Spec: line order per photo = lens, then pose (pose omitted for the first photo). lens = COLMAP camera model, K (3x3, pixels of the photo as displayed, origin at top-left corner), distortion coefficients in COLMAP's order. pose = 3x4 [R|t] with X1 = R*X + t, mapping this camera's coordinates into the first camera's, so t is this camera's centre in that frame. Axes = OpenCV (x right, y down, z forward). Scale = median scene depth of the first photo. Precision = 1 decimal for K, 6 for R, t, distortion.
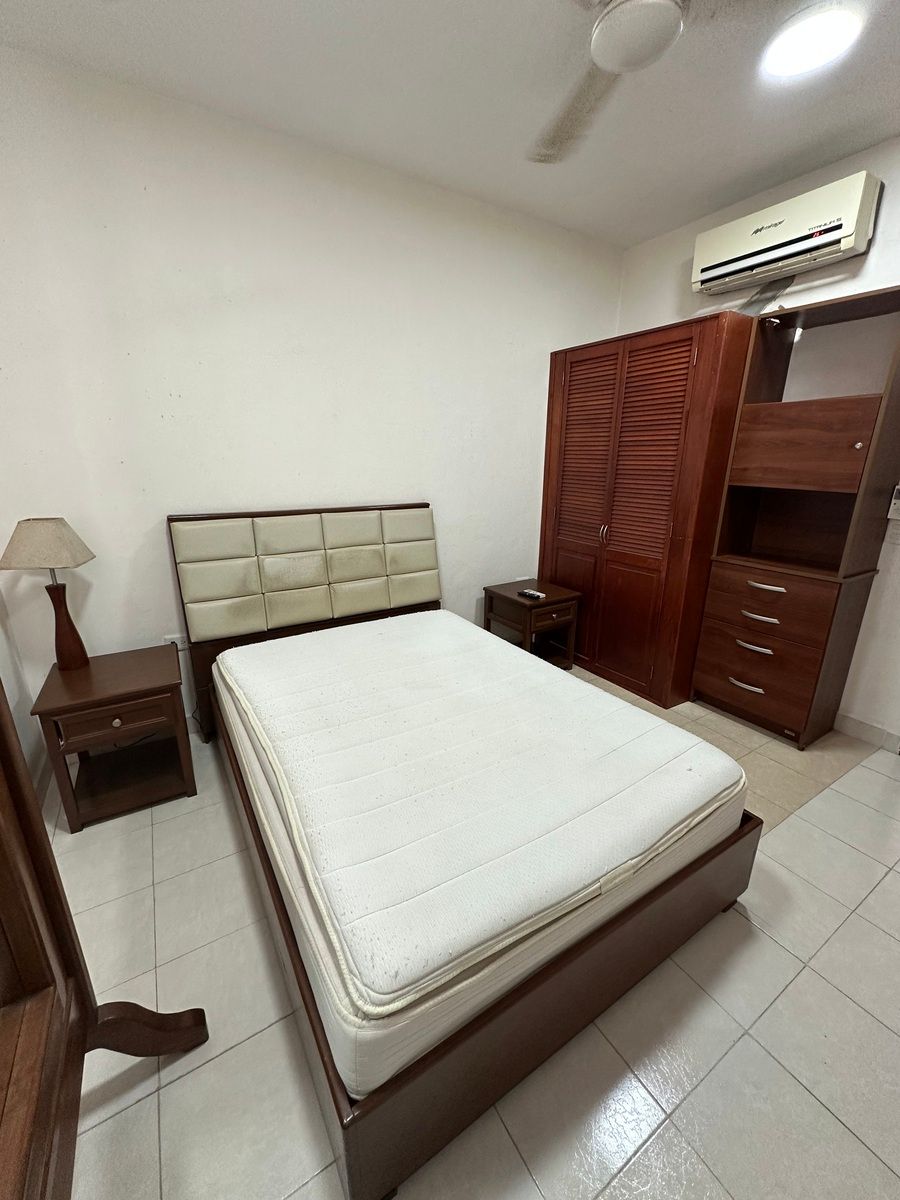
lens RADIAL K [[480.9, 0, 448.1], [0, 480.9, 596.1], [0, 0, 1]] dist [0.000151, 0.000218]
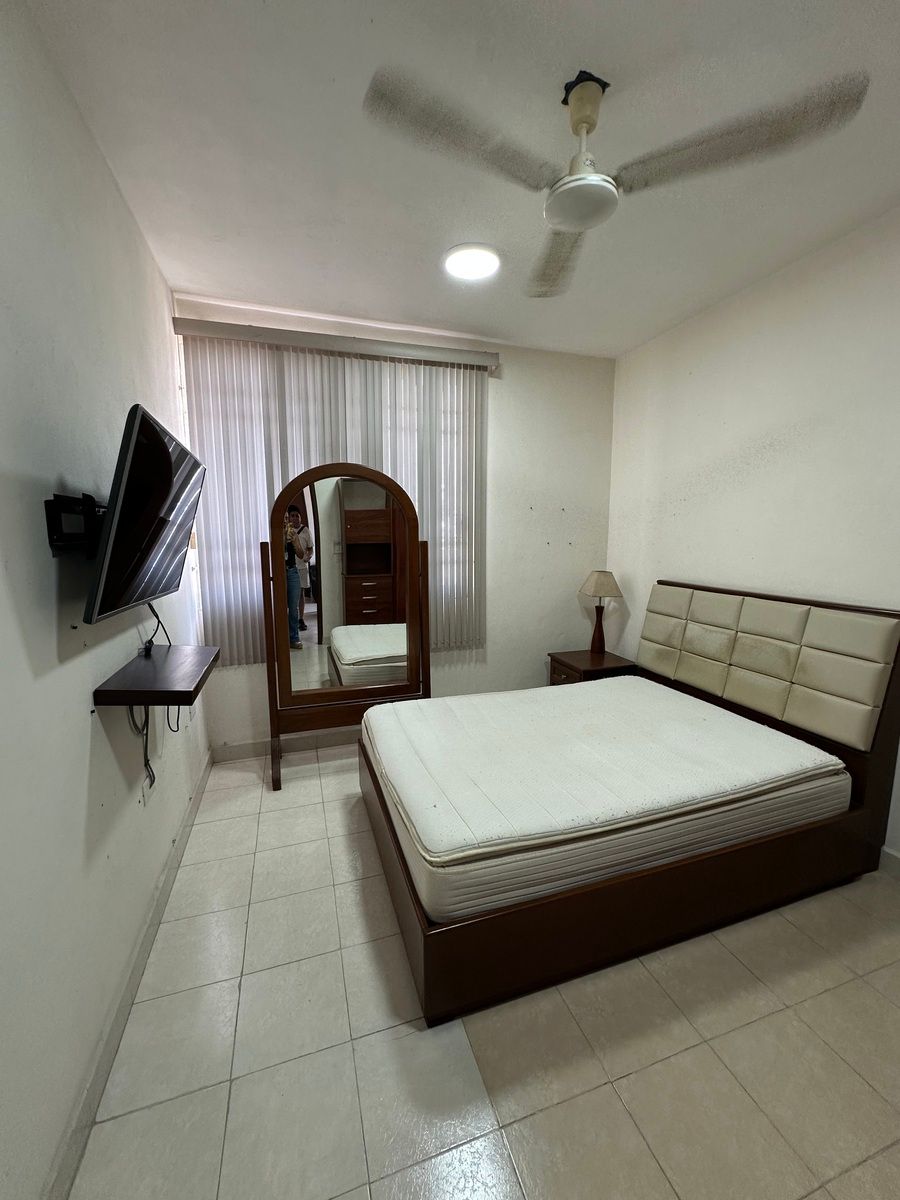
lens RADIAL K [[480.9, 0, 450.3], [0, 480.9, 600.8], [0, 0, 1]] dist [0.000151, 0.000218]
pose [[-0.225564, 0.128207, -0.965756, 0.847999], [-0.289289, 0.937777, 0.192059, -0.176556], [0.930286, 0.322704, -0.174440, 0.595472]]
